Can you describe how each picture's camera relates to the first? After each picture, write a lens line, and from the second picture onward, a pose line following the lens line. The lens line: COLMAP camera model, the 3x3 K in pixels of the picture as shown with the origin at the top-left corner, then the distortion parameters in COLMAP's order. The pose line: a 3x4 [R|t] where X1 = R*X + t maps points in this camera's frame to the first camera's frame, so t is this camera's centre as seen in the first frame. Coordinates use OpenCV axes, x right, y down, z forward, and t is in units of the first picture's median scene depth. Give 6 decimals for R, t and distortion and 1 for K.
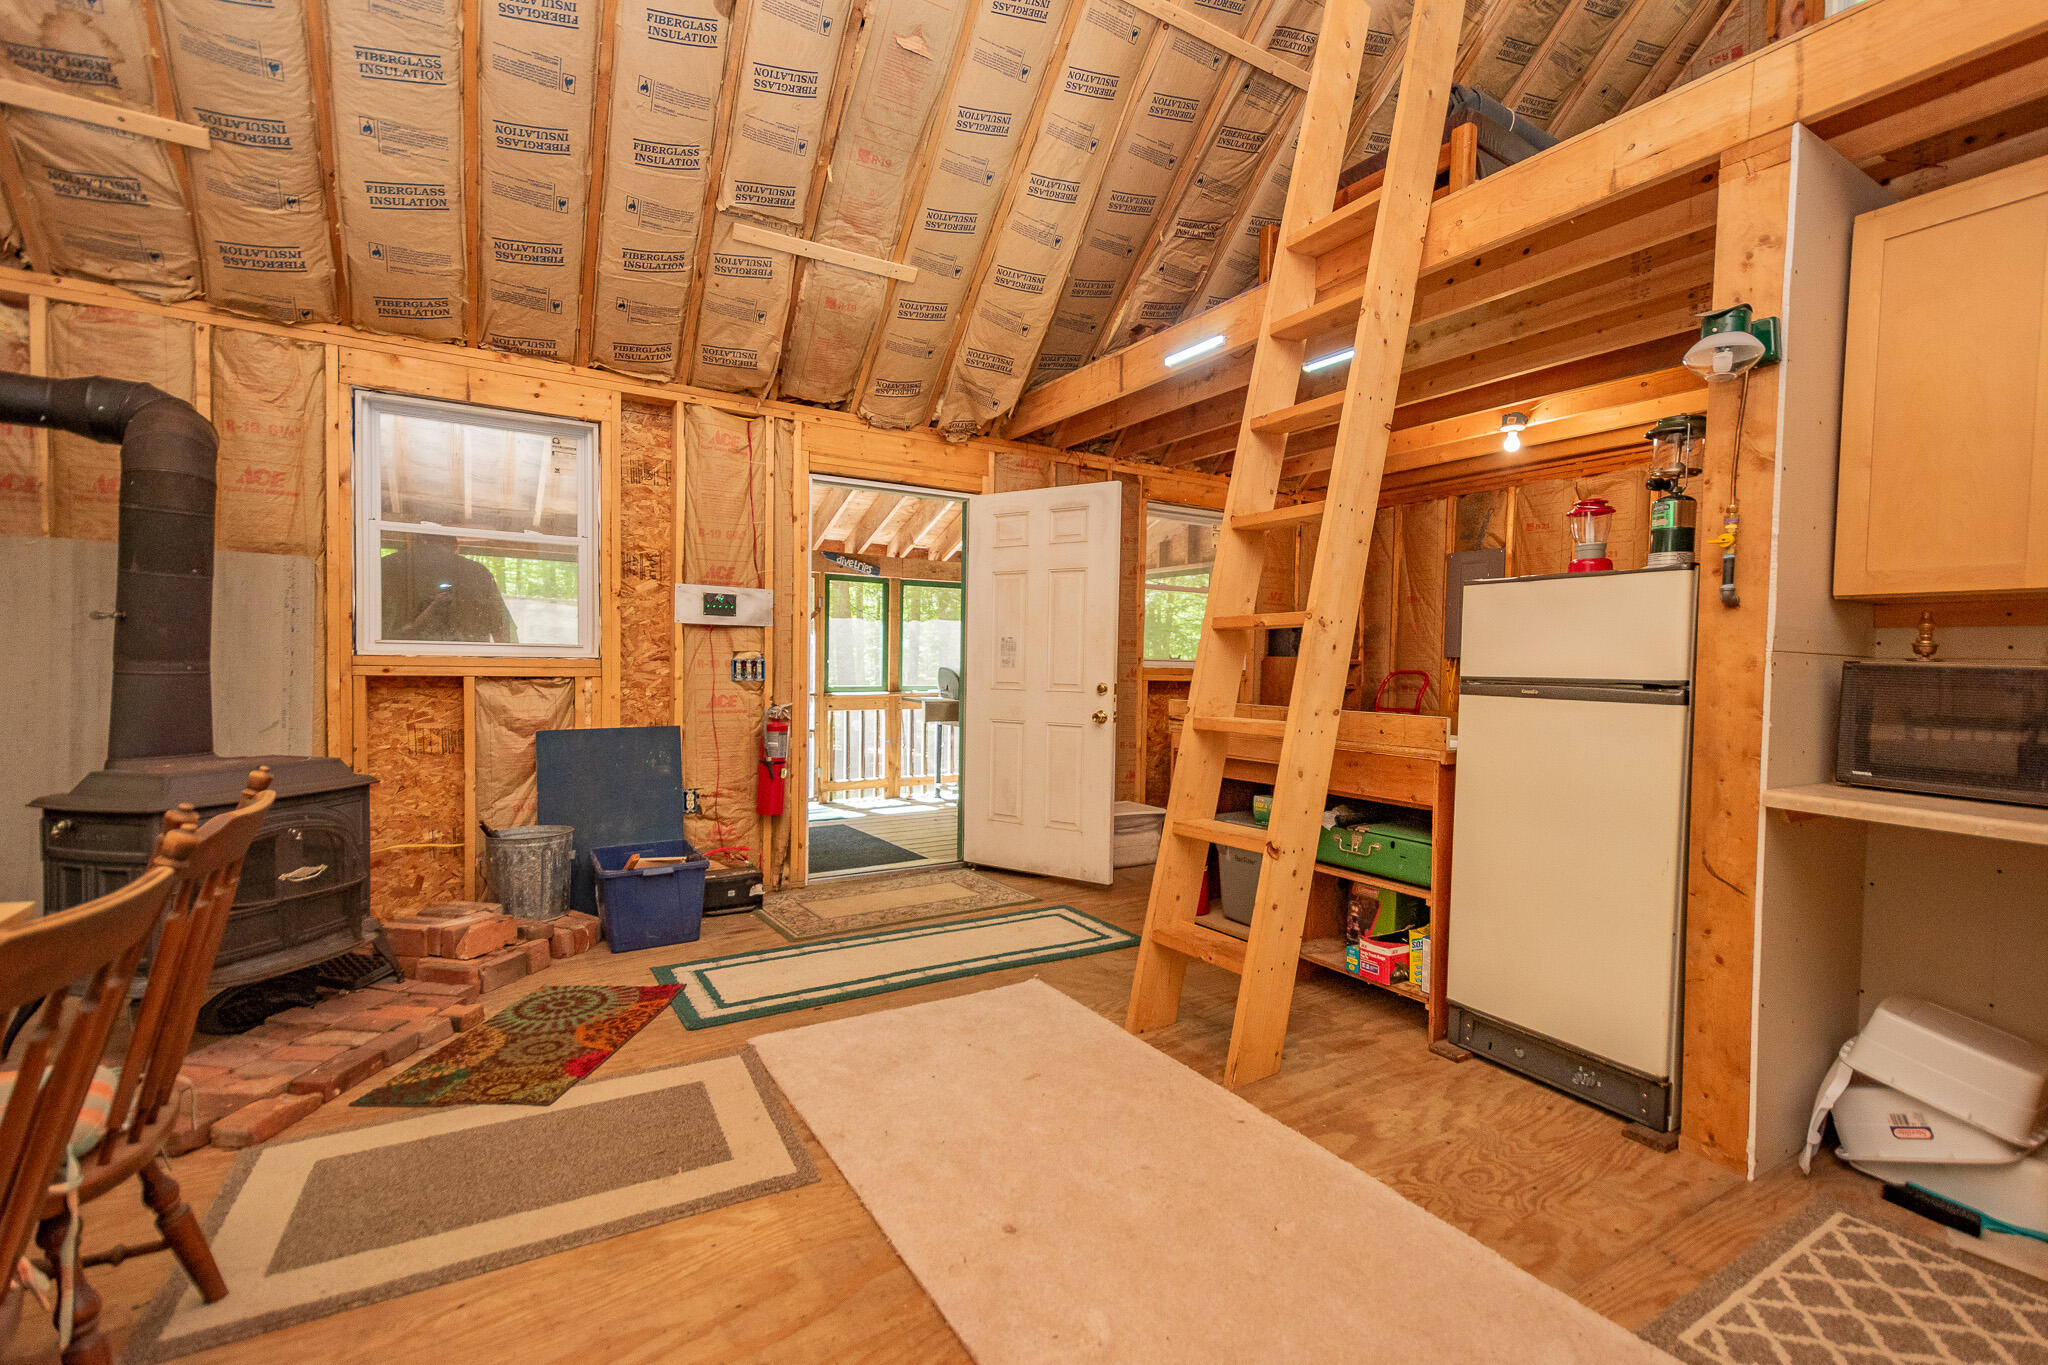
lens RADIAL K [[931.3, 0, 1034.3], [0, 931.3, 684.6], [0, 0, 1]] dist [0.027571, -0.010937]
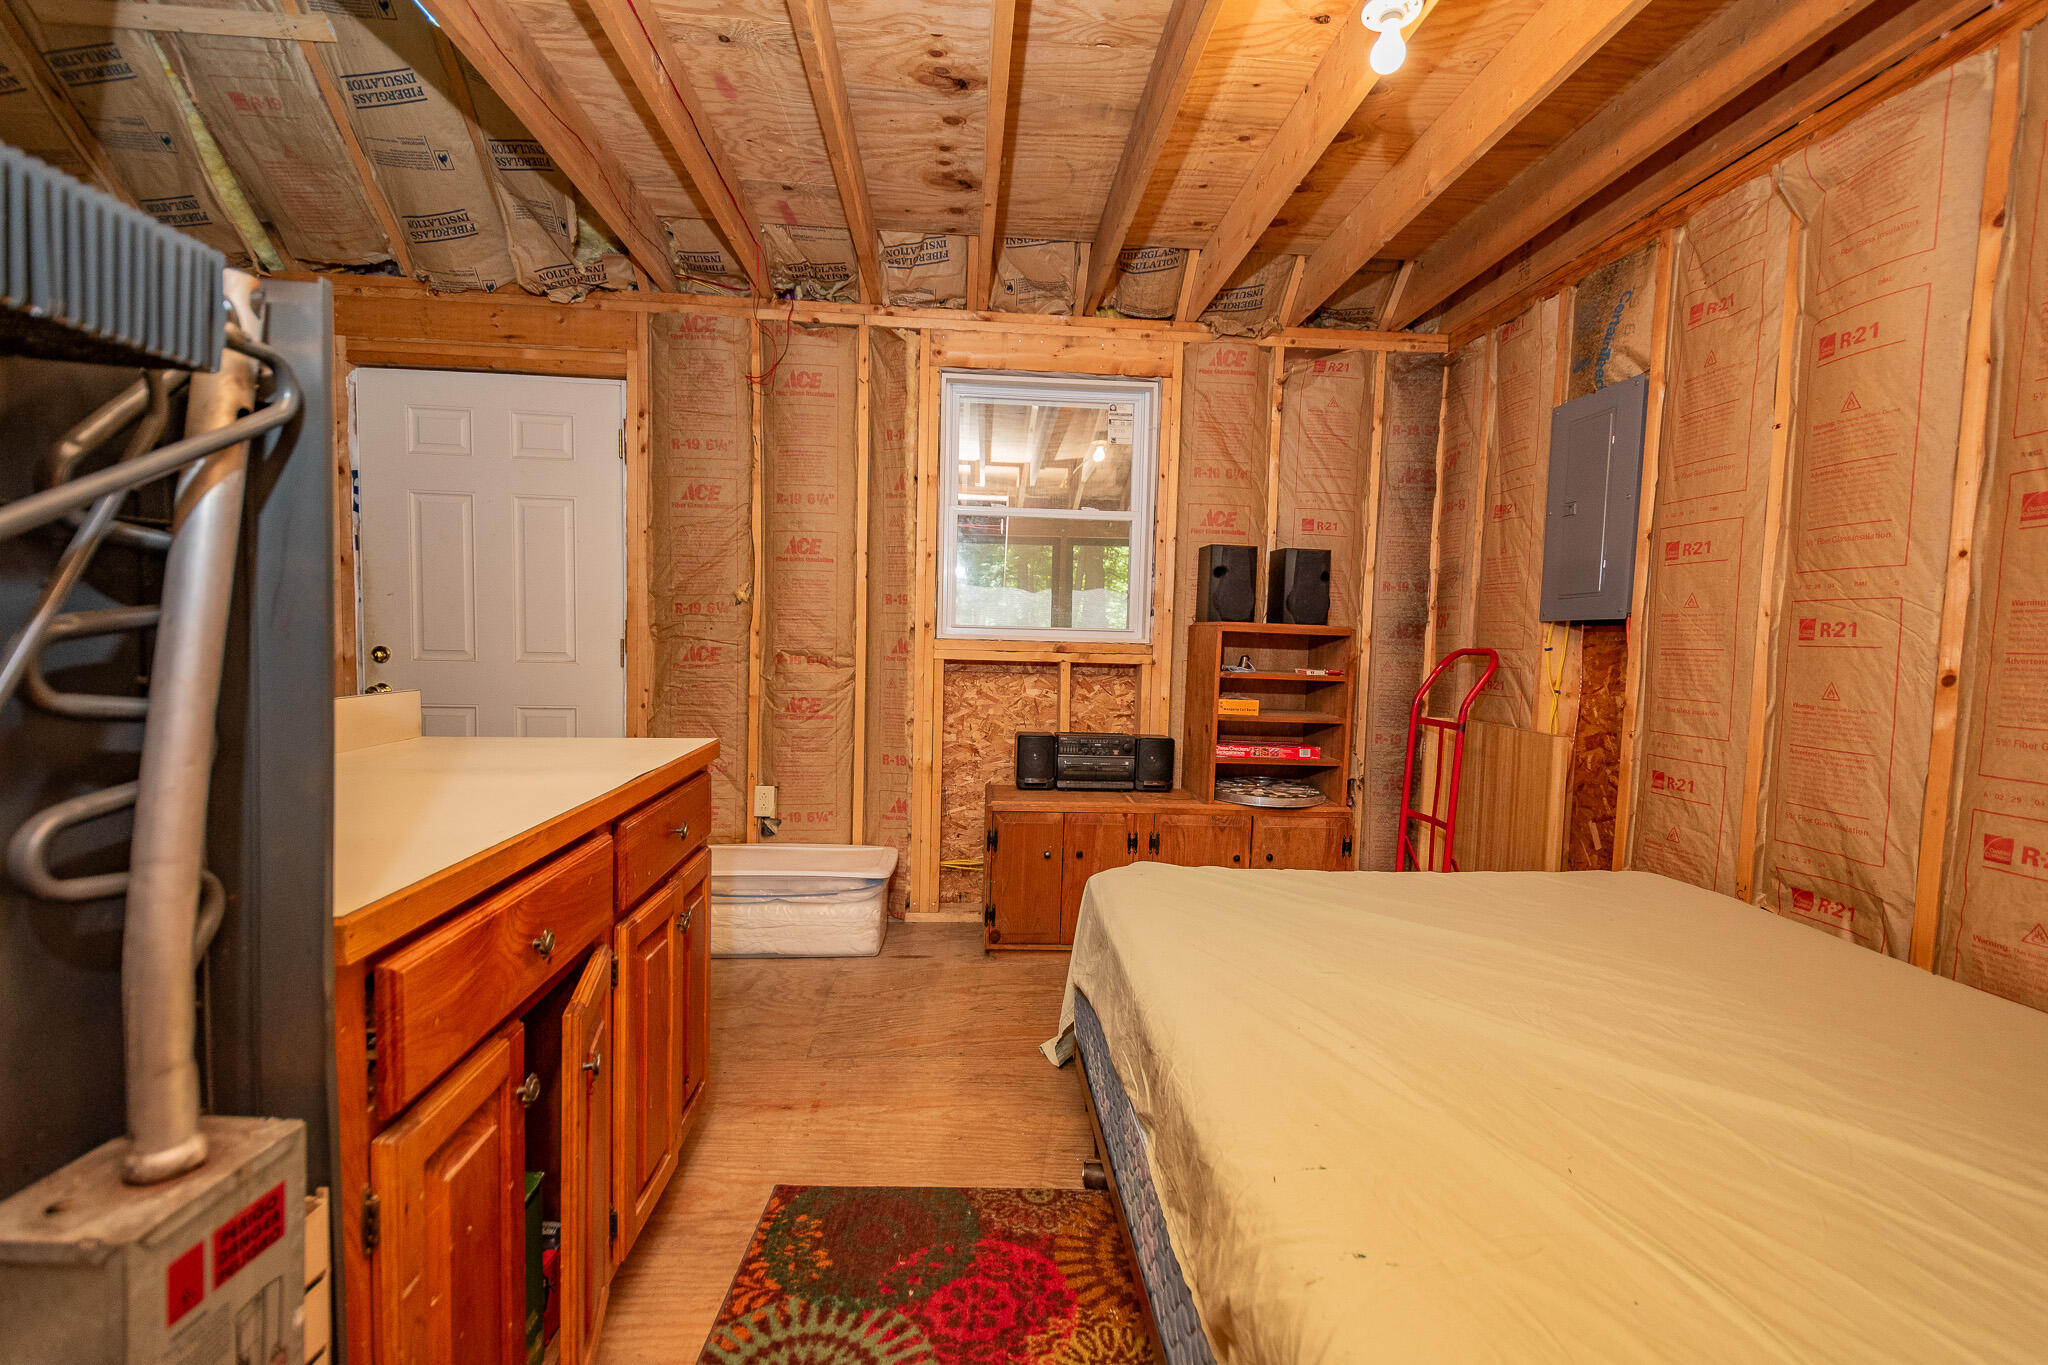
lens RADIAL K [[907.2, 0, 1024.0], [0, 907.2, 682.5], [0, 0, 1]] dist [0.029359, -0.010723]
pose [[0.874270, 0.033065, -0.484313, 0.455326], [-0.026295, 0.999439, 0.020766, -0.000512], [0.484728, -0.005420, 0.874648, 0.469357]]
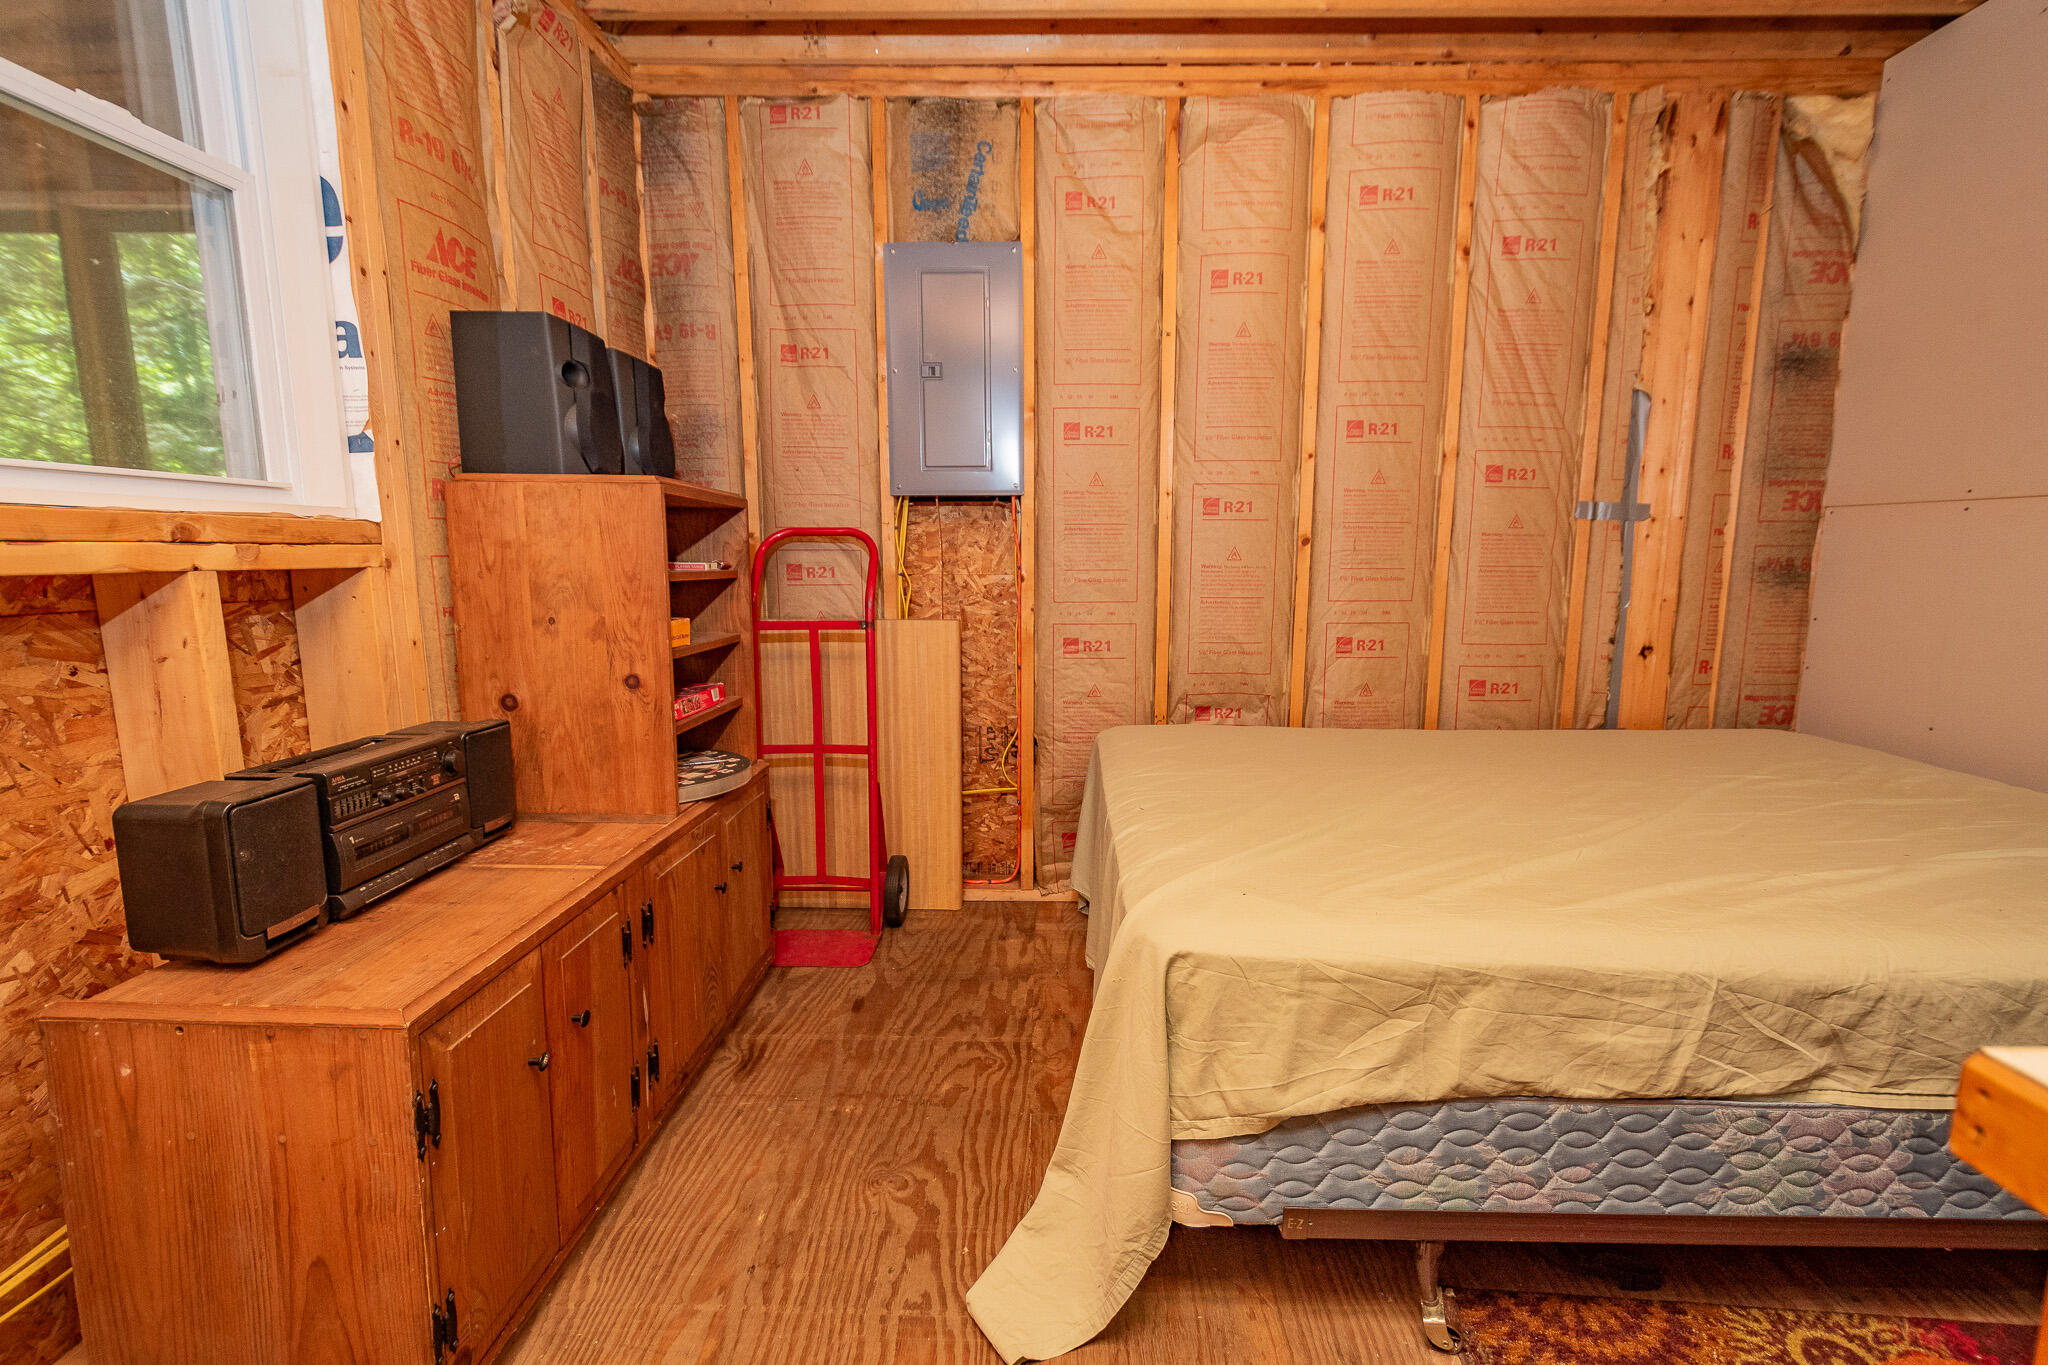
lens RADIAL K [[931.3, 0, 1034.3], [0, 931.3, 684.6], [0, 0, 1]] dist [0.027571, -0.010937]
pose [[0.548878, -0.134754, 0.824969, 0.111419], [0.027538, 0.989300, 0.143275, -0.002699], [-0.835449, -0.055923, 0.546716, 0.732887]]
